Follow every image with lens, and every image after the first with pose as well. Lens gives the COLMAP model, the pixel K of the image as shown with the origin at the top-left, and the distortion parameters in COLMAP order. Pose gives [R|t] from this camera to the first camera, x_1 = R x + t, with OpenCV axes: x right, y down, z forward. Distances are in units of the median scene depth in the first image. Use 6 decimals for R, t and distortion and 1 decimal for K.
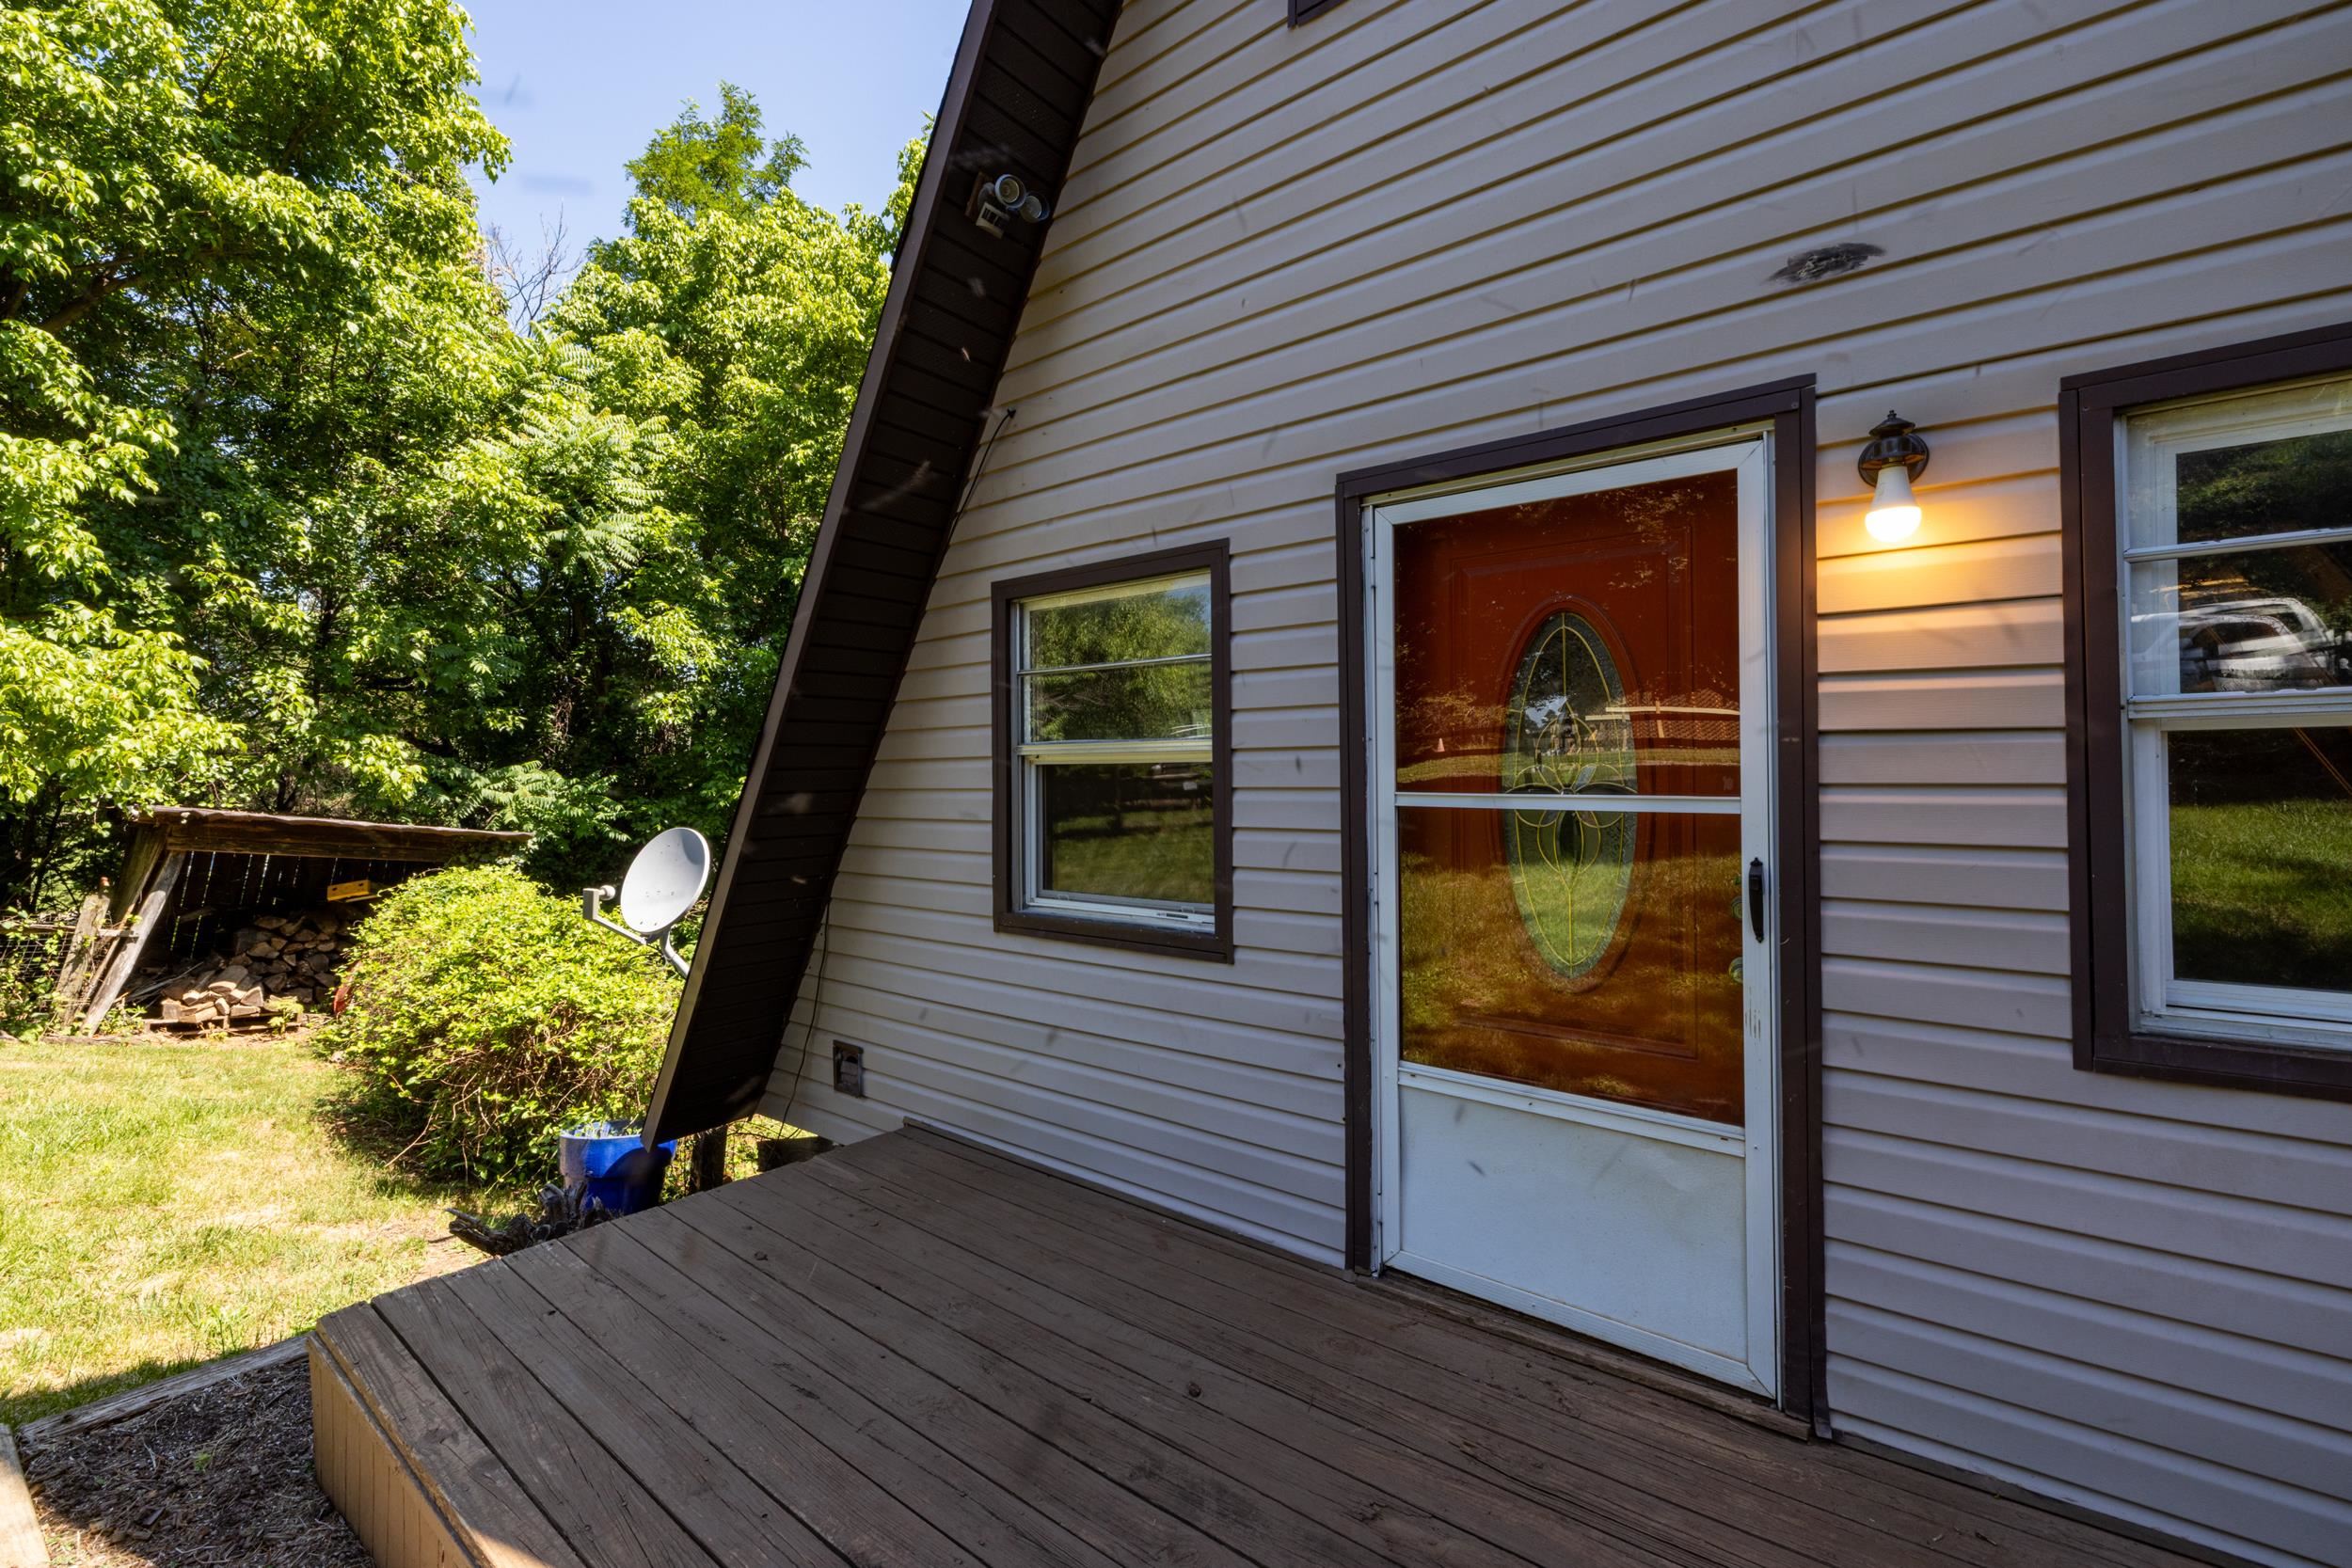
lens RADIAL K [[984.8, 0, 1169.5], [0, 984.8, 769.8], [0, 0, 1]] dist [-0.000091, 0.000850]
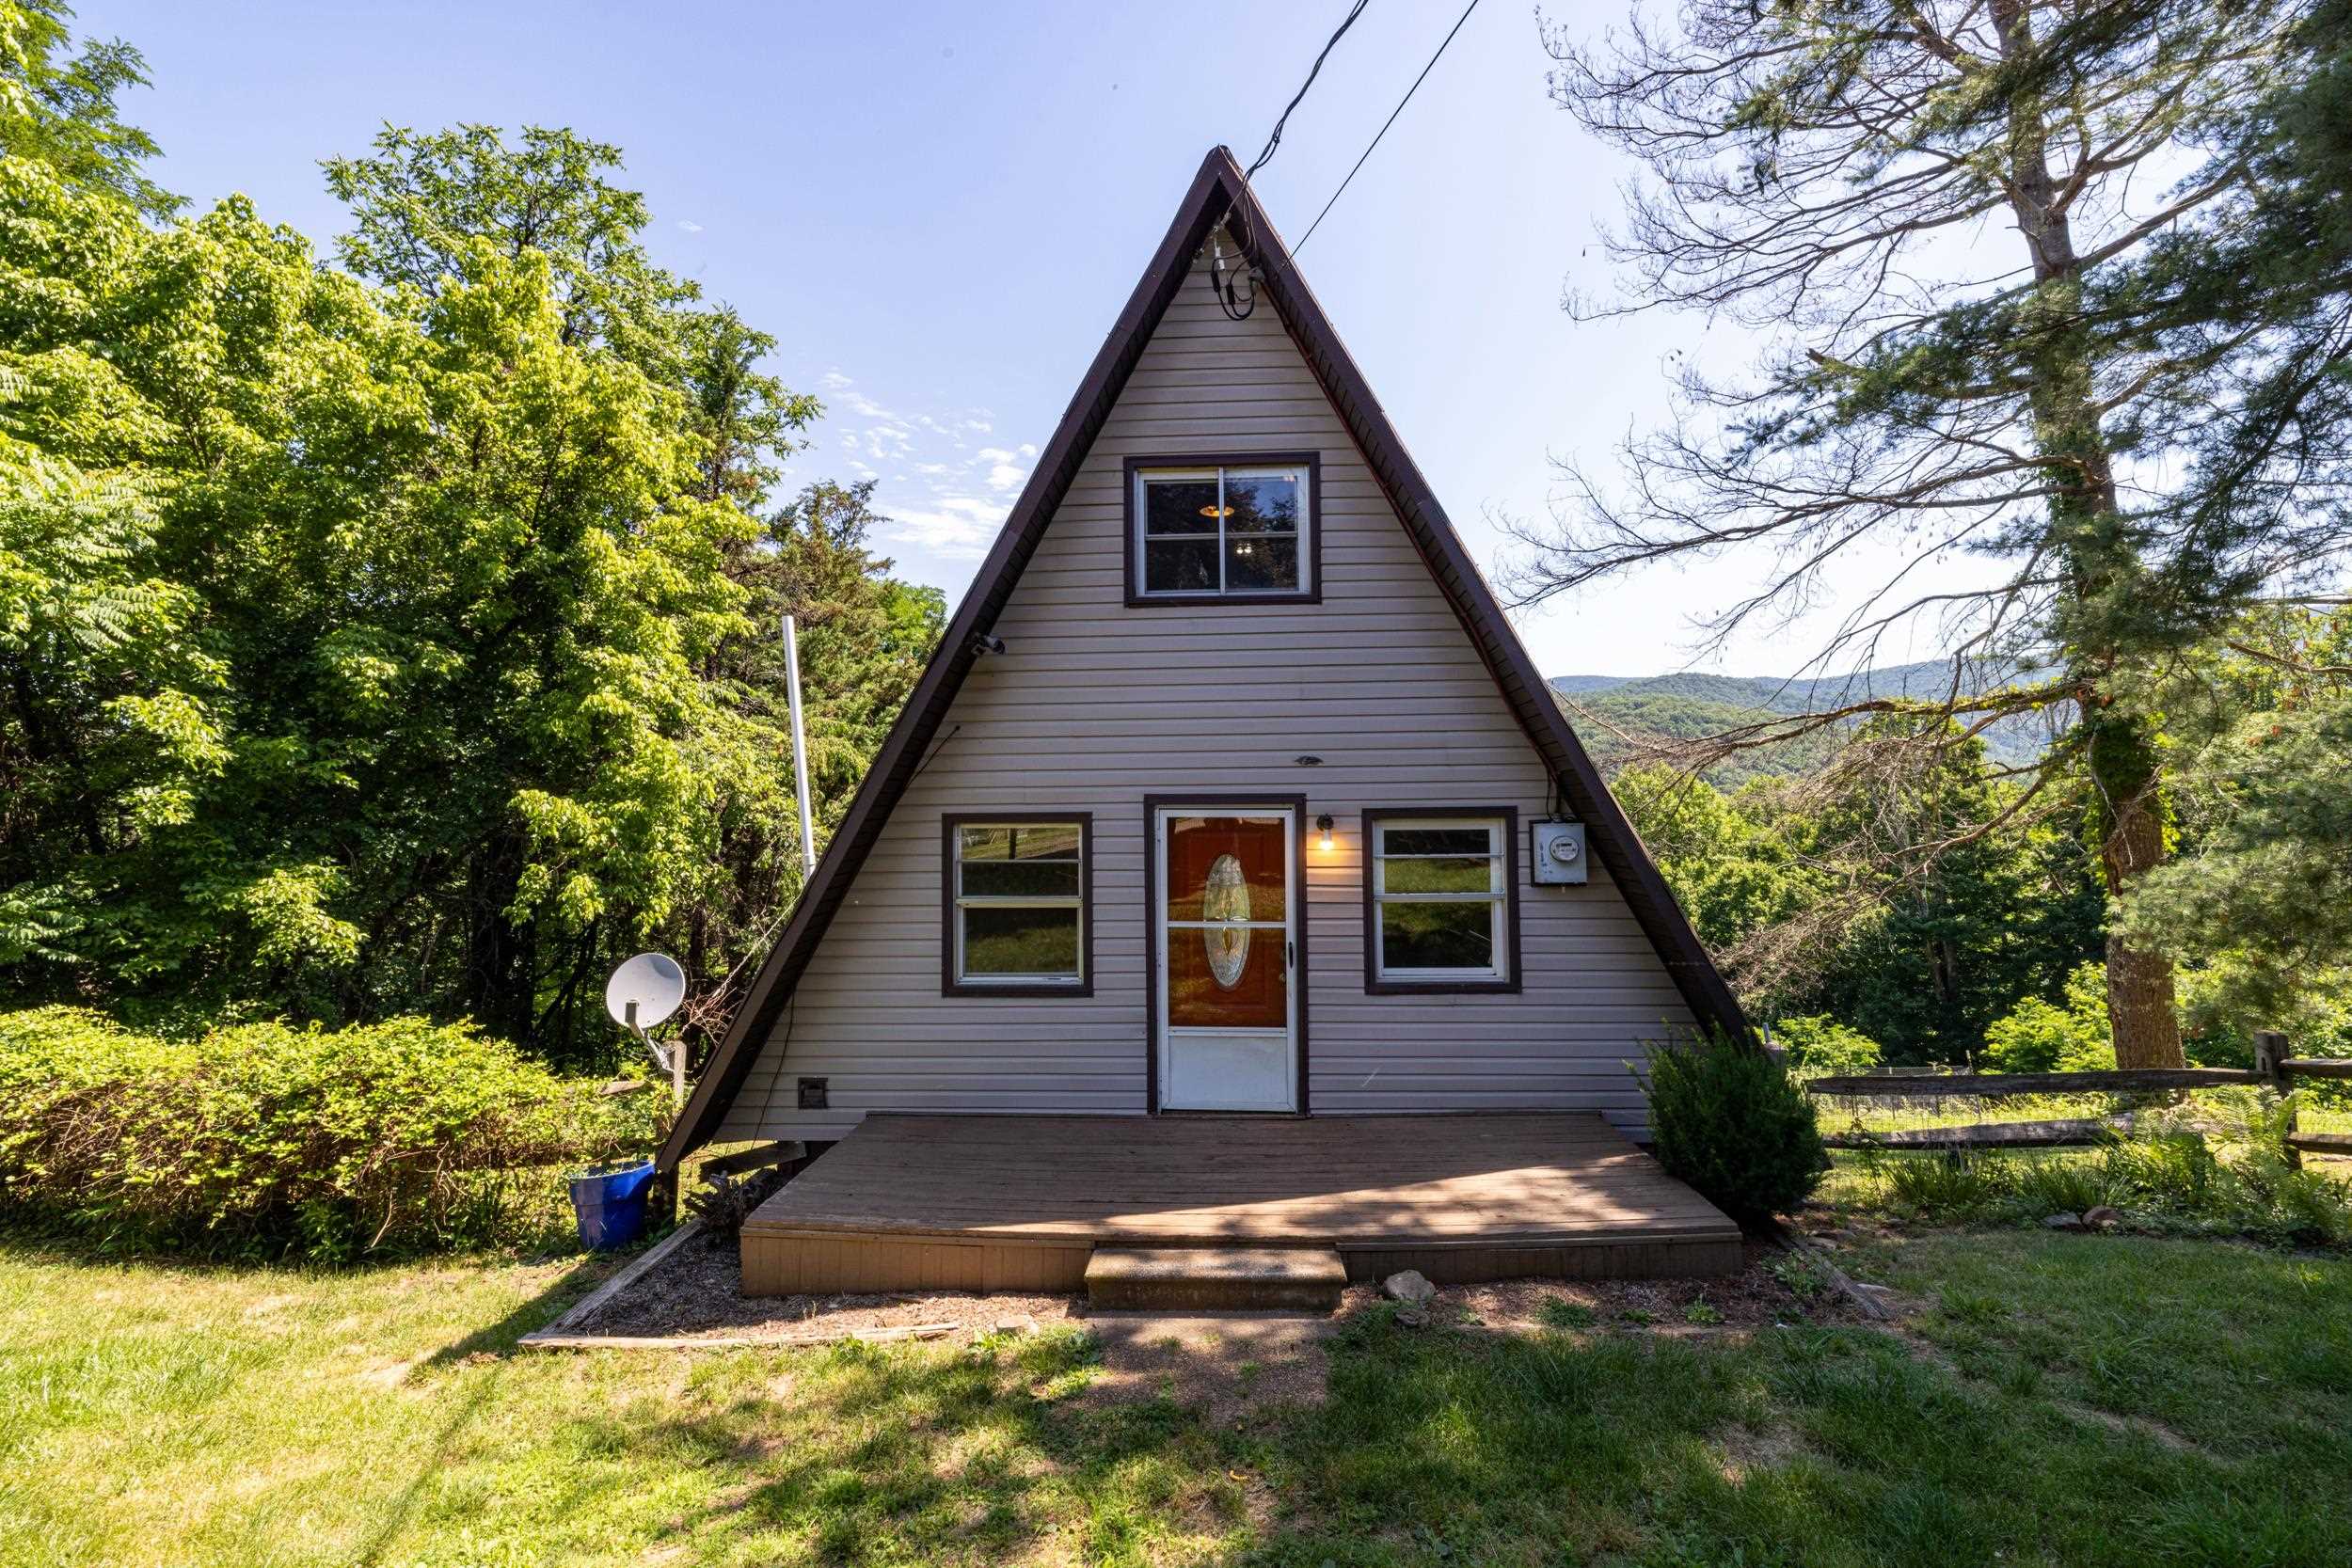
lens RADIAL K [[984.8, 0, 1186.9], [0, 984.8, 775.7], [0, 0, 1]] dist [-0.000091, 0.000850]
pose [[0.813567, 0.020044, 0.581125, -1.148755], [-0.001083, 0.999456, -0.032958, -0.253953], [-0.581470, 0.026184, 0.813146, -1.051562]]
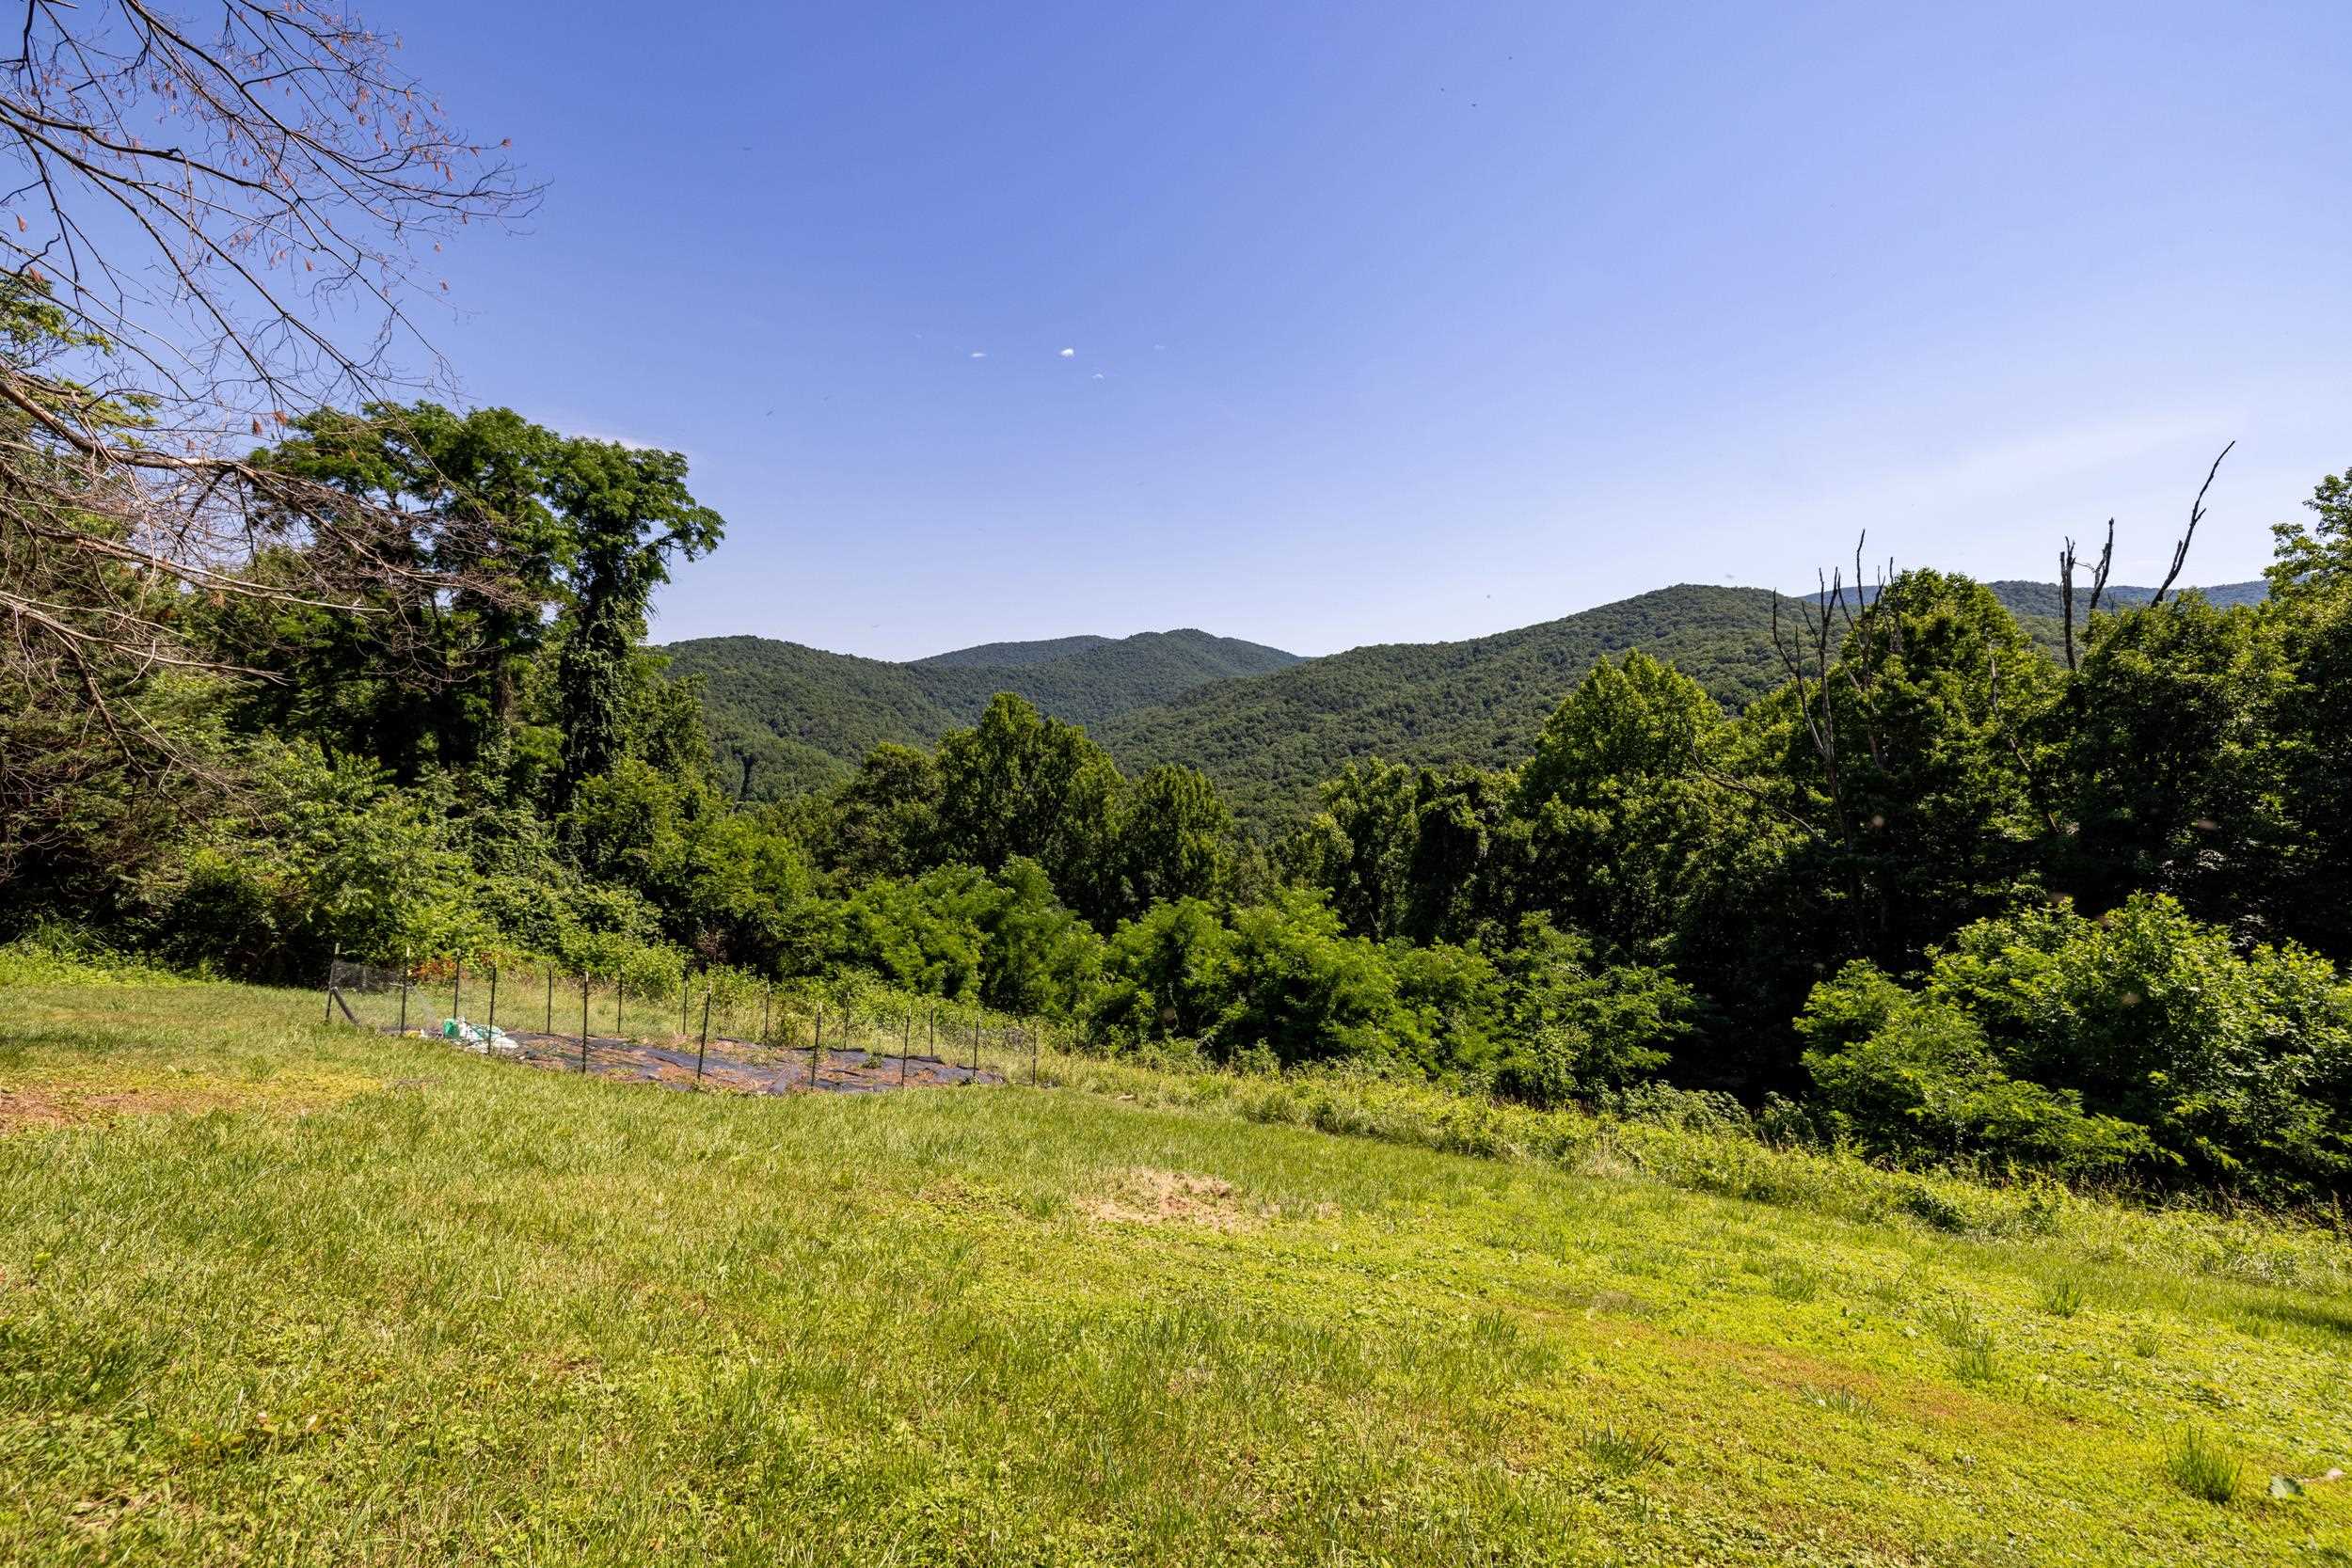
lens RADIAL K [[984.8, 0, 1182.7], [0, 984.8, 771.0], [0, 0, 1]] dist [-0.000091, 0.000850]
pose [[0.922797, 0.004326, 0.385263, 6.990293], [-0.025896, 0.998372, 0.050816, 0.162655], [-0.384416, -0.056869, 0.921406, -3.278478]]
